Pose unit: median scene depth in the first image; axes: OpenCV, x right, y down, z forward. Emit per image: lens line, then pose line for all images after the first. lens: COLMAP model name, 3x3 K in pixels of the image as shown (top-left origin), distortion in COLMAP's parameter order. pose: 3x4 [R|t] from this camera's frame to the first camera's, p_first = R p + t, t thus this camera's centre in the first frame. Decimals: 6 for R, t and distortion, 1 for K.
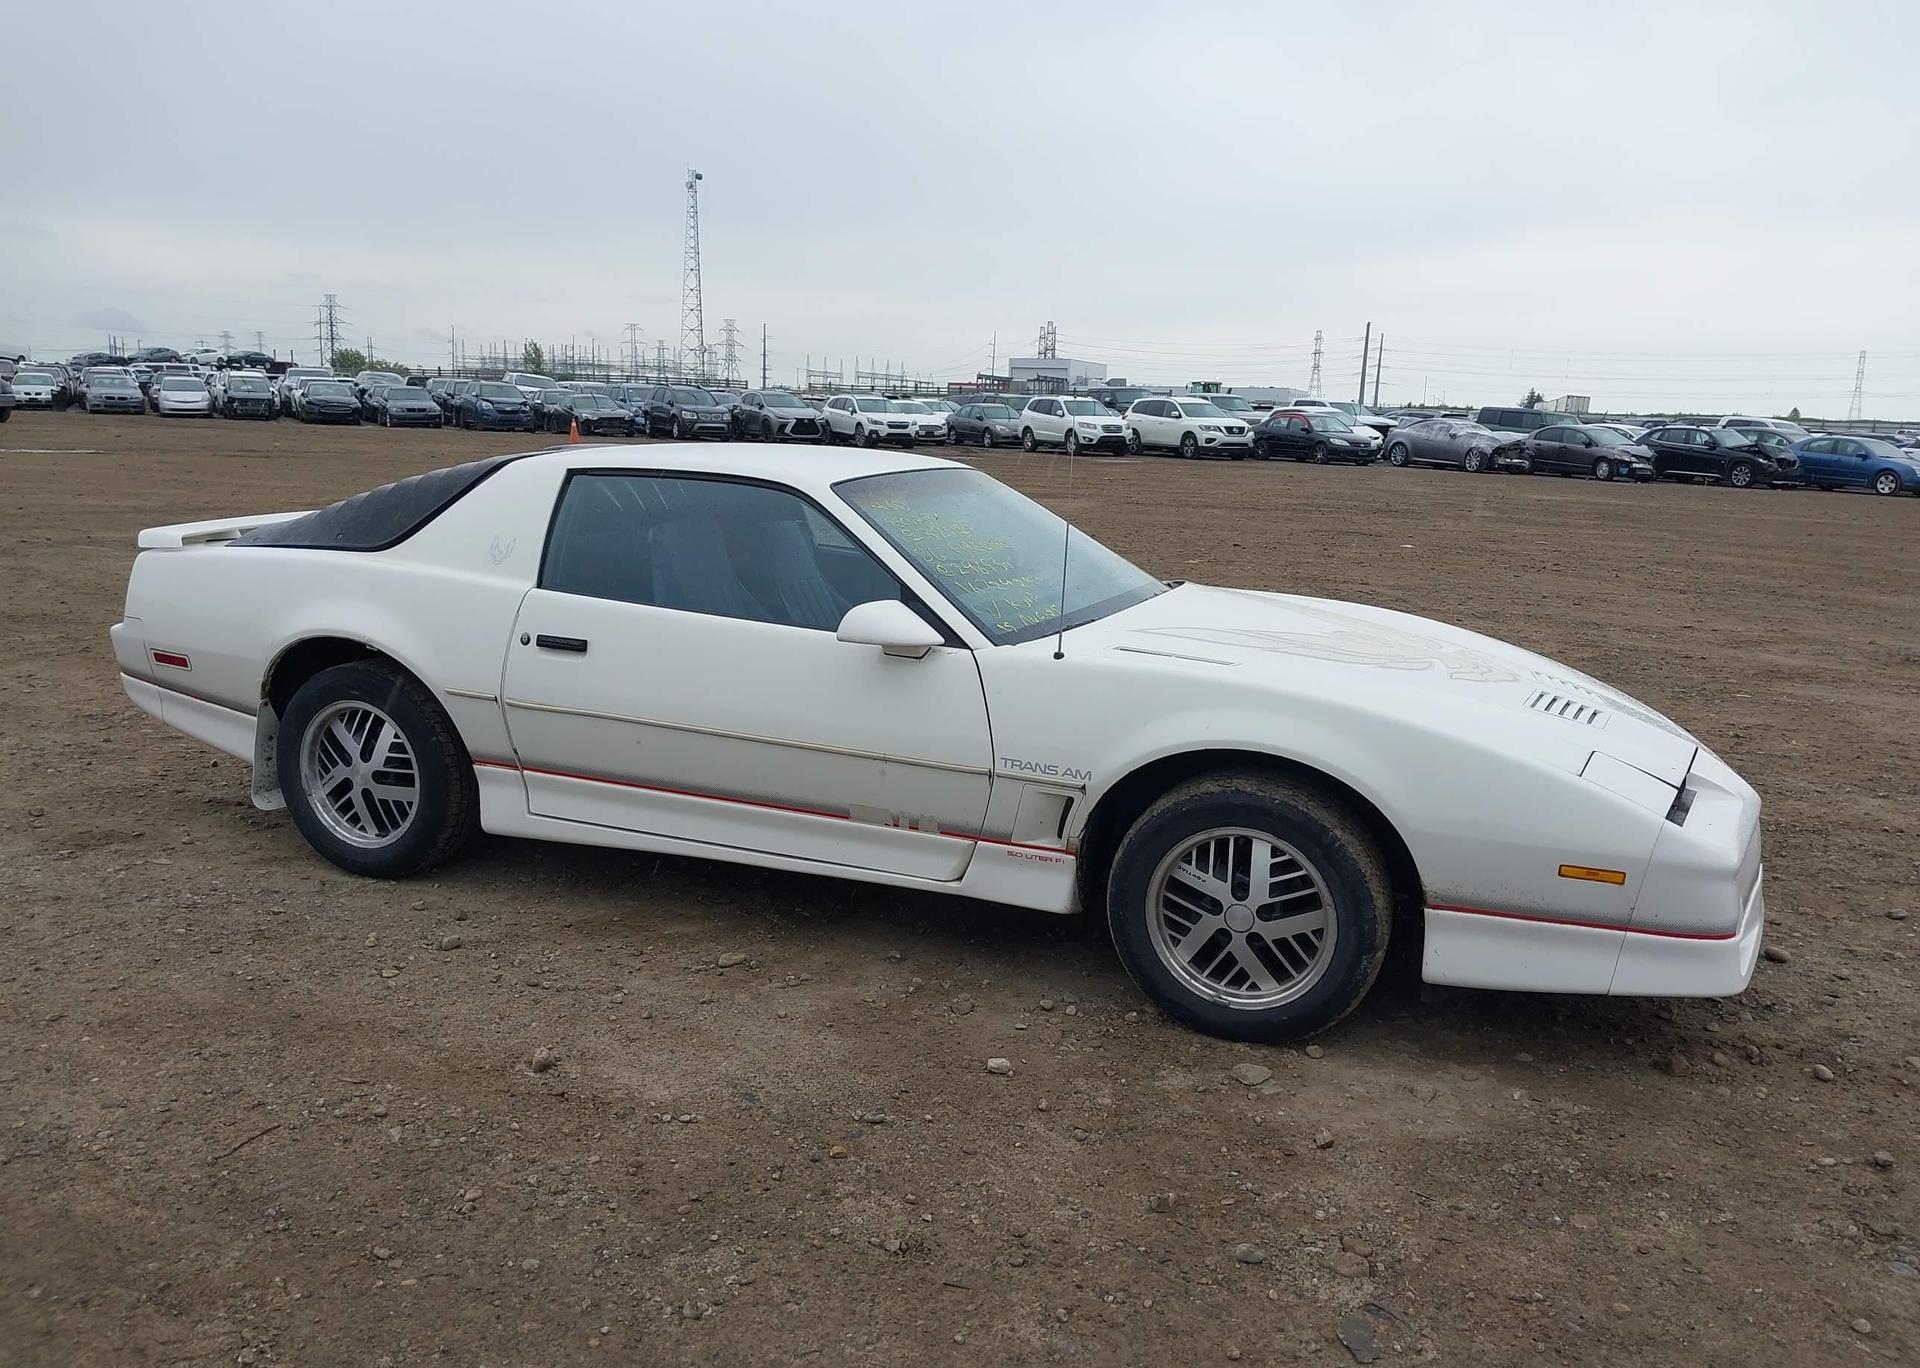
lens RADIAL K [[1499.2, 0, 961.0], [0, 1499.2, 699.0], [0, 0, 1]] dist [0.070090, -0.098493]
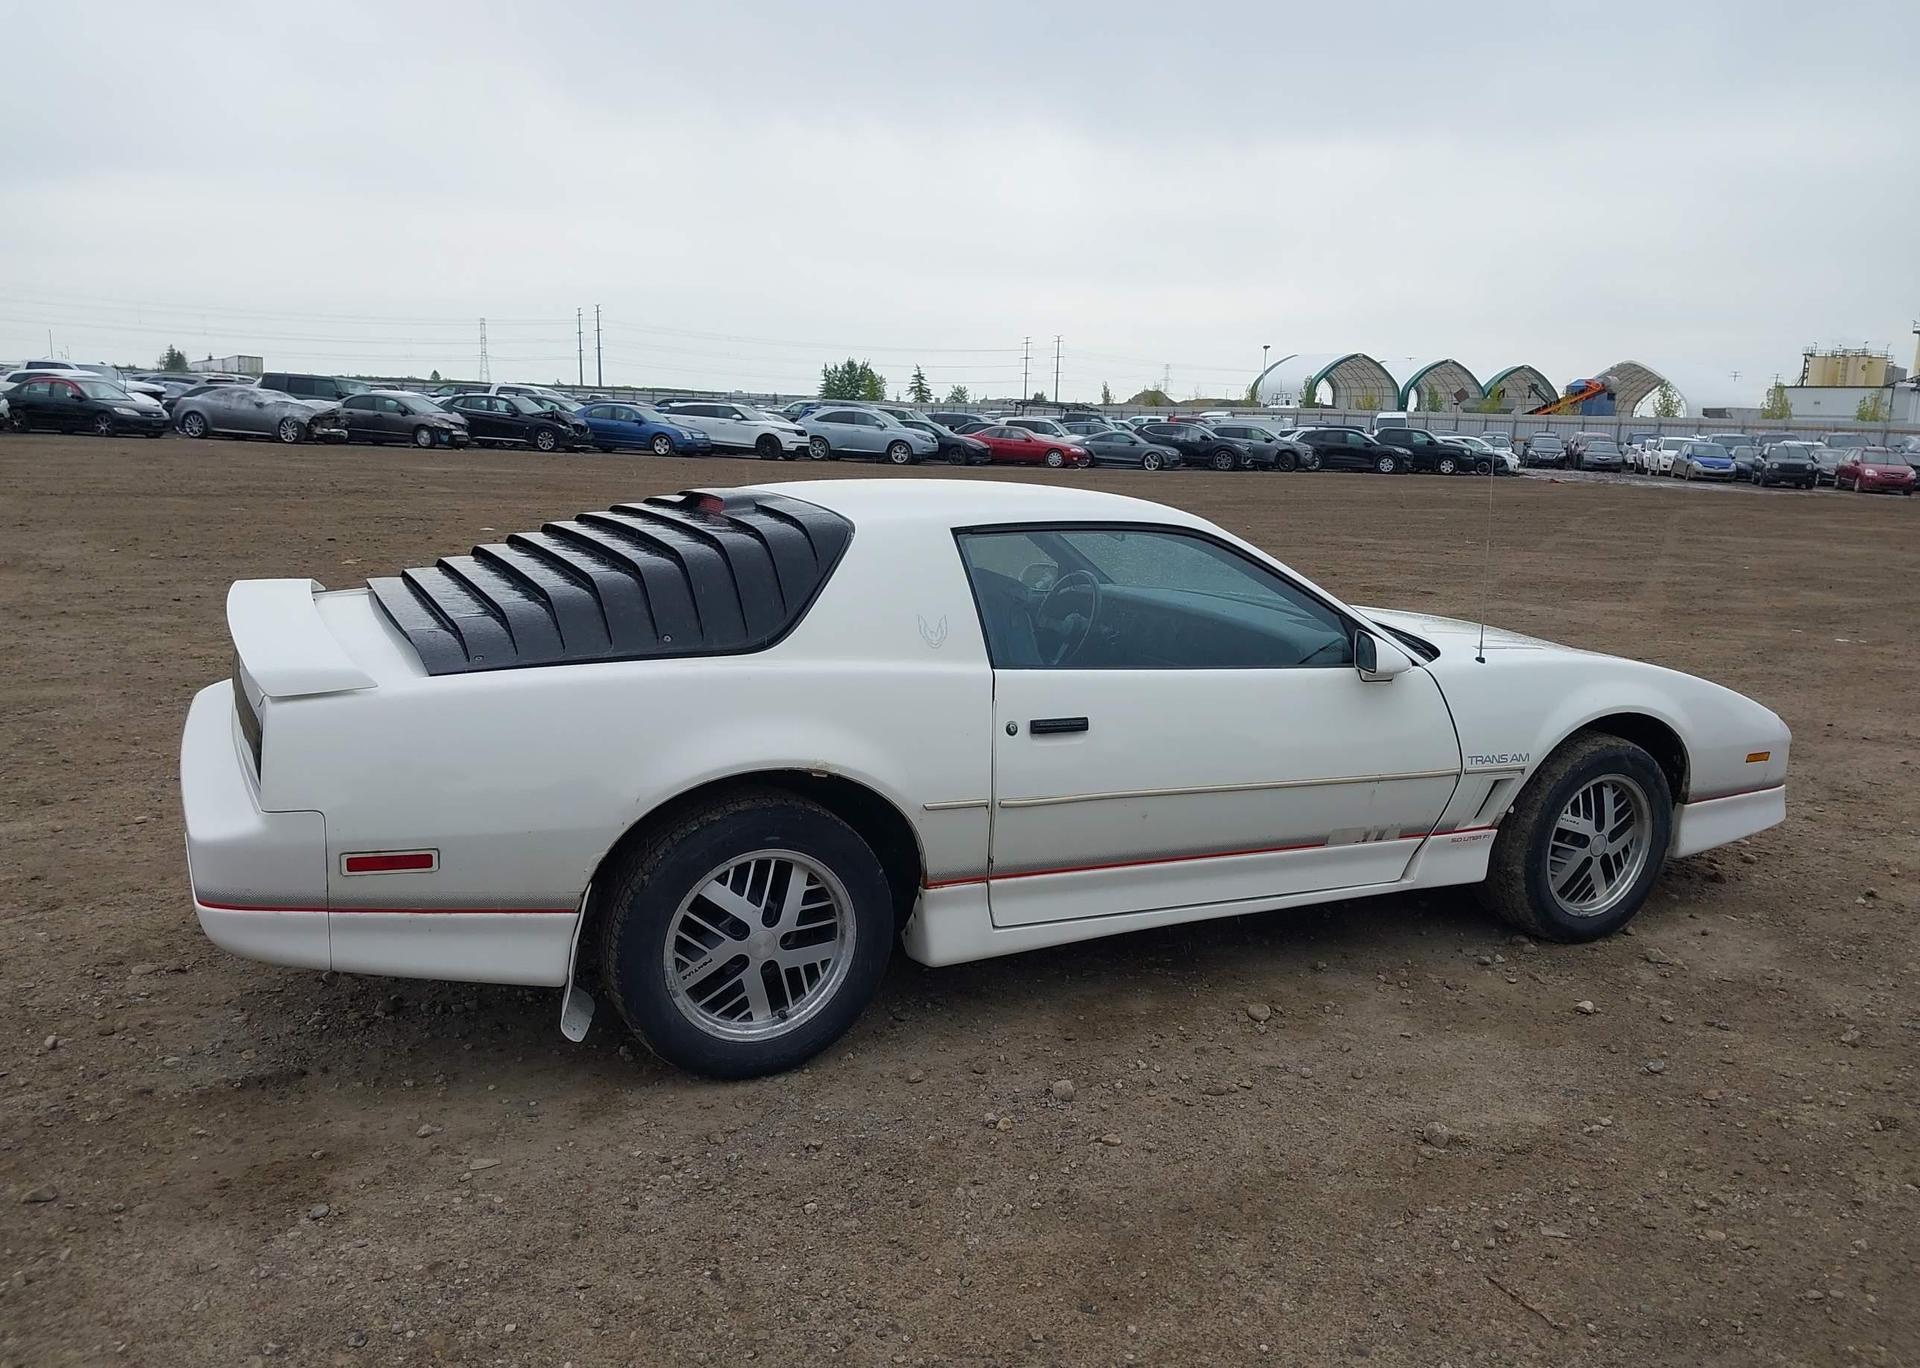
lens RADIAL K [[1499.2, 0, 978.7], [0, 1499.2, 697.5], [0, 0, 1]] dist [0.070090, -0.098493]
pose [[0.663218, -0.148939, 0.733457, -0.819115], [0.130542, 0.987997, 0.082586, -0.115469], [-0.736954, 0.040975, 0.674700, 0.386146]]
